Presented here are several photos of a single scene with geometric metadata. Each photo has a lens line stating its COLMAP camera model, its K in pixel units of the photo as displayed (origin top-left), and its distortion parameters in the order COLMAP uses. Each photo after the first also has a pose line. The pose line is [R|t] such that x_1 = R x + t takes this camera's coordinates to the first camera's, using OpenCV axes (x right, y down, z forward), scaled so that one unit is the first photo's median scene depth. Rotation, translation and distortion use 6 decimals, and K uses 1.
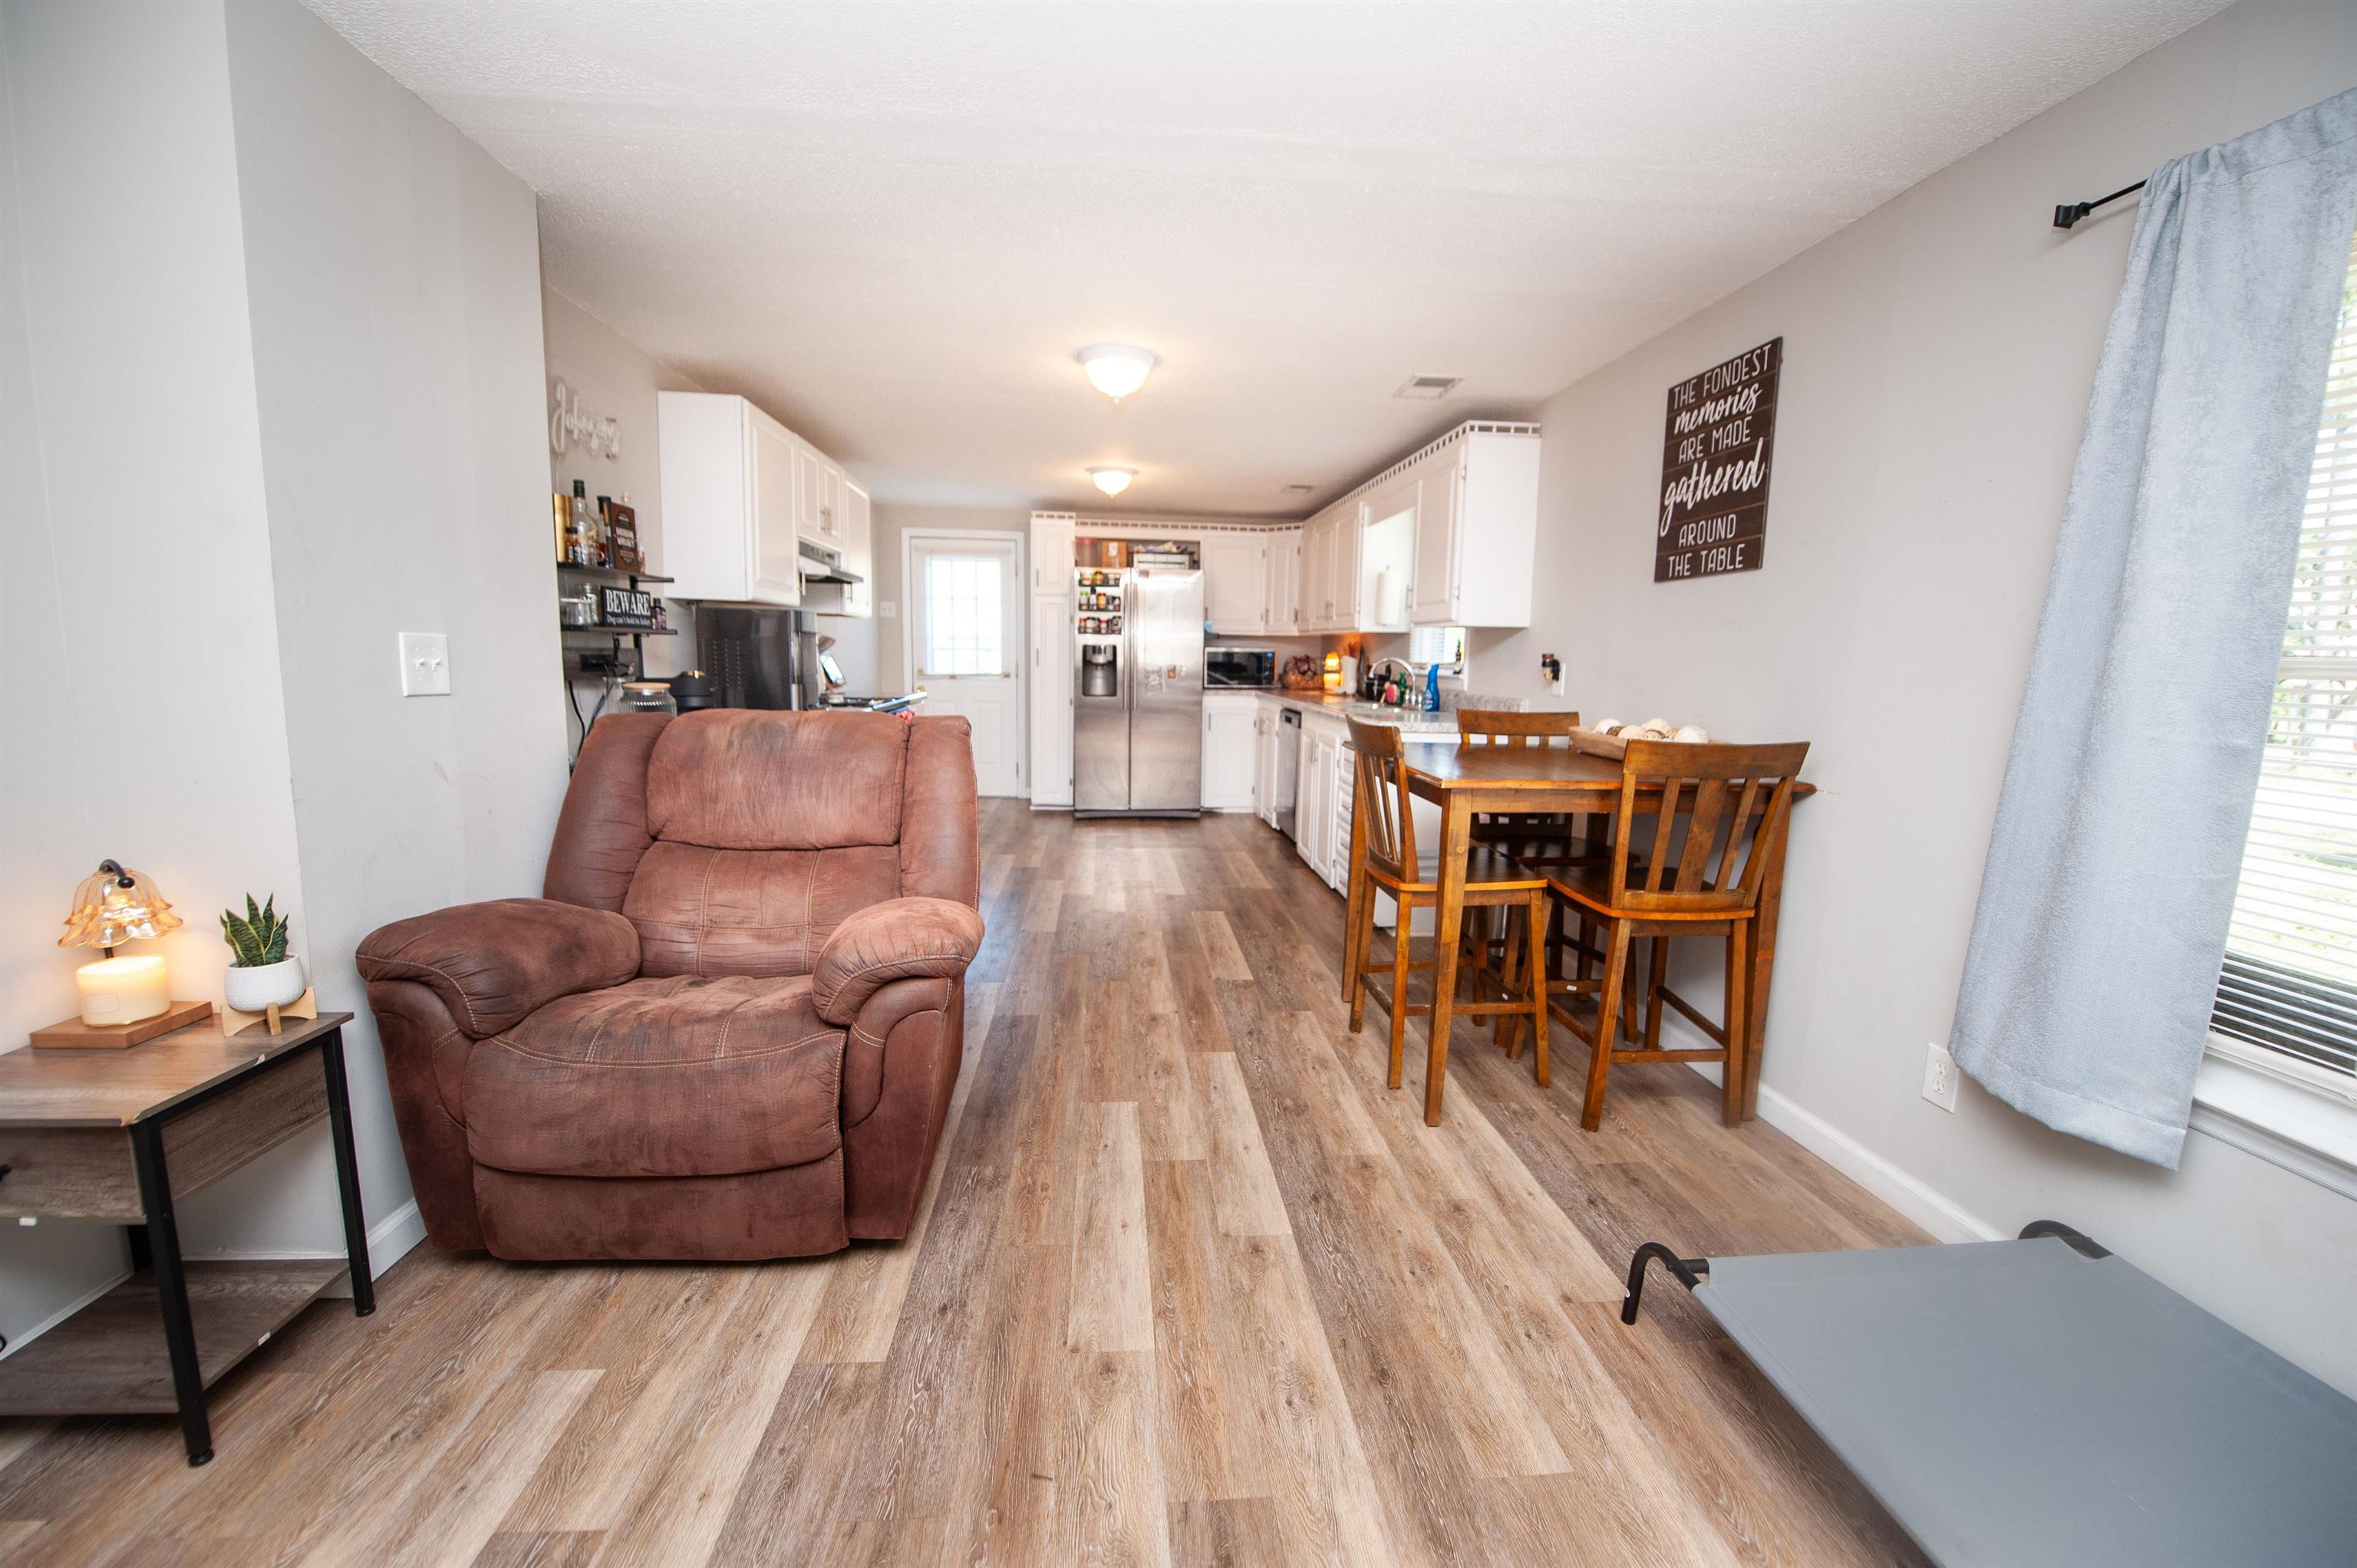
lens RADIAL K [[955.3, 0, 1166.4], [0, 955.3, 798.0], [0, 0, 1]] dist [0.009572, -0.000010]
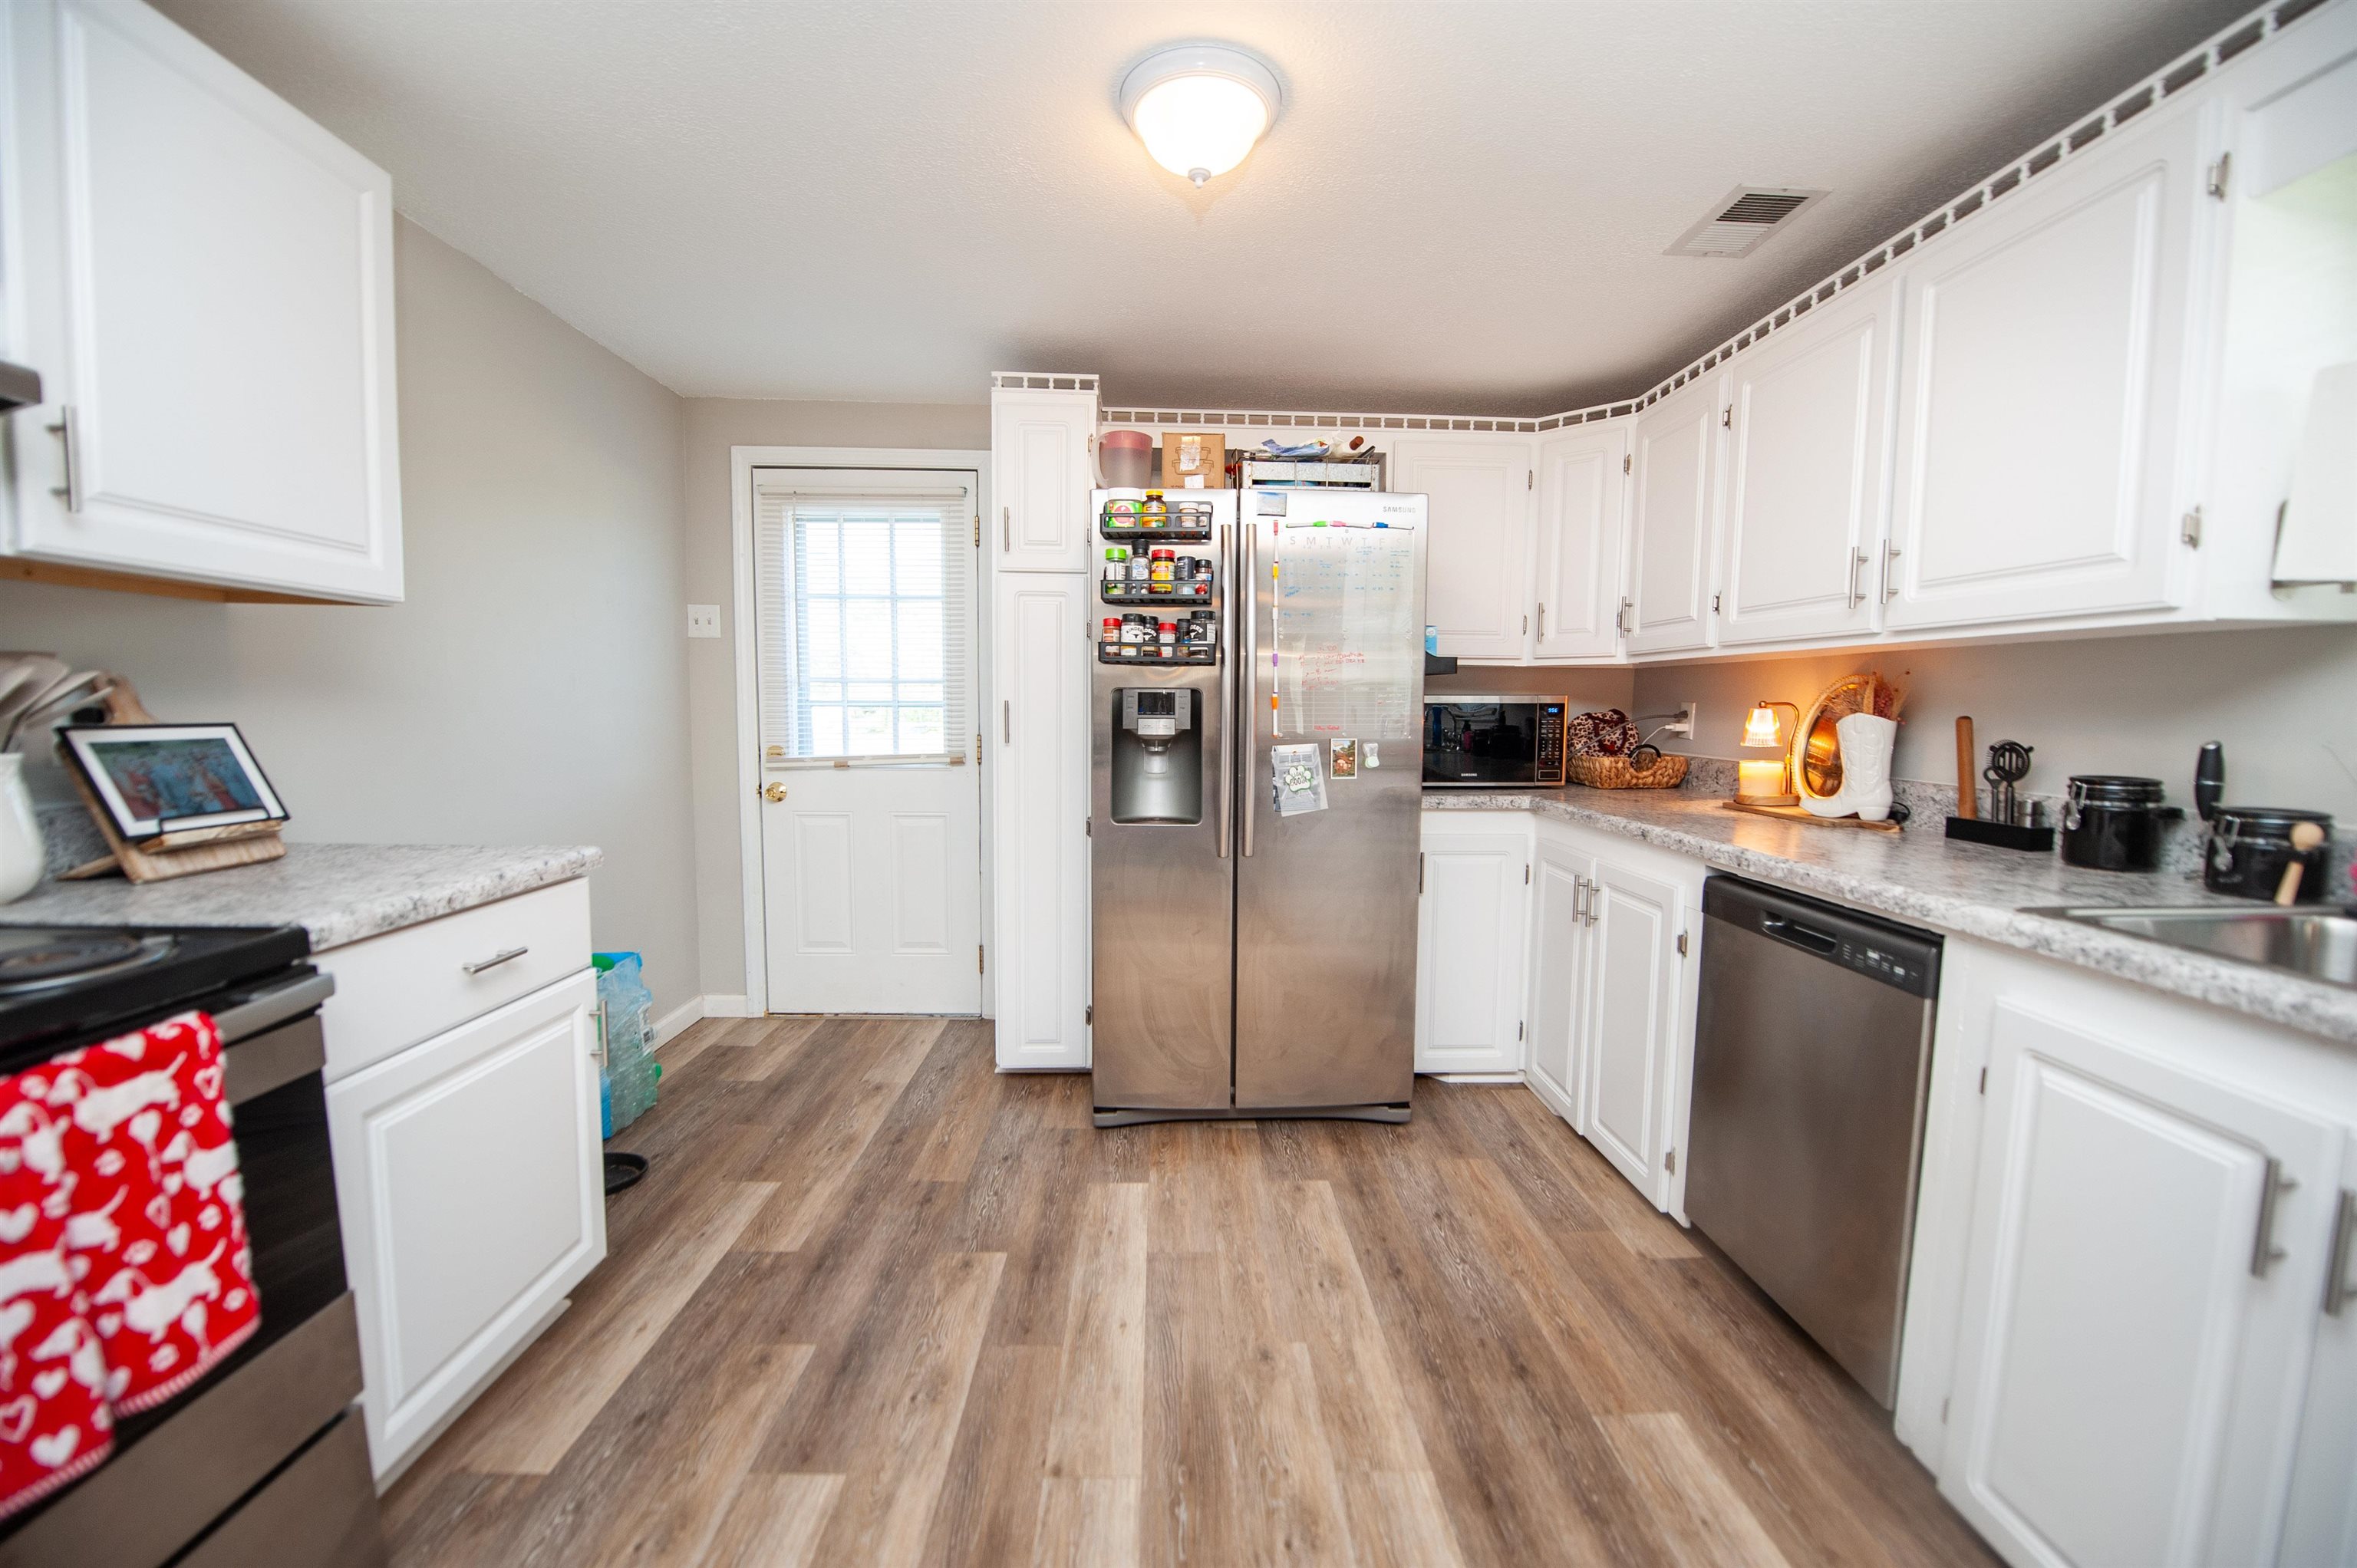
lens RADIAL K [[949.0, 0, 1201.4], [0, 949.0, 789.1], [0, 0, 1]] dist [-0.020925, -0.001650]
pose [[0.999315, -0.006908, -0.036368, -0.037329], [0.004617, 0.998021, -0.062714, -0.093251], [0.036729, 0.062503, 0.997369, 0.603432]]
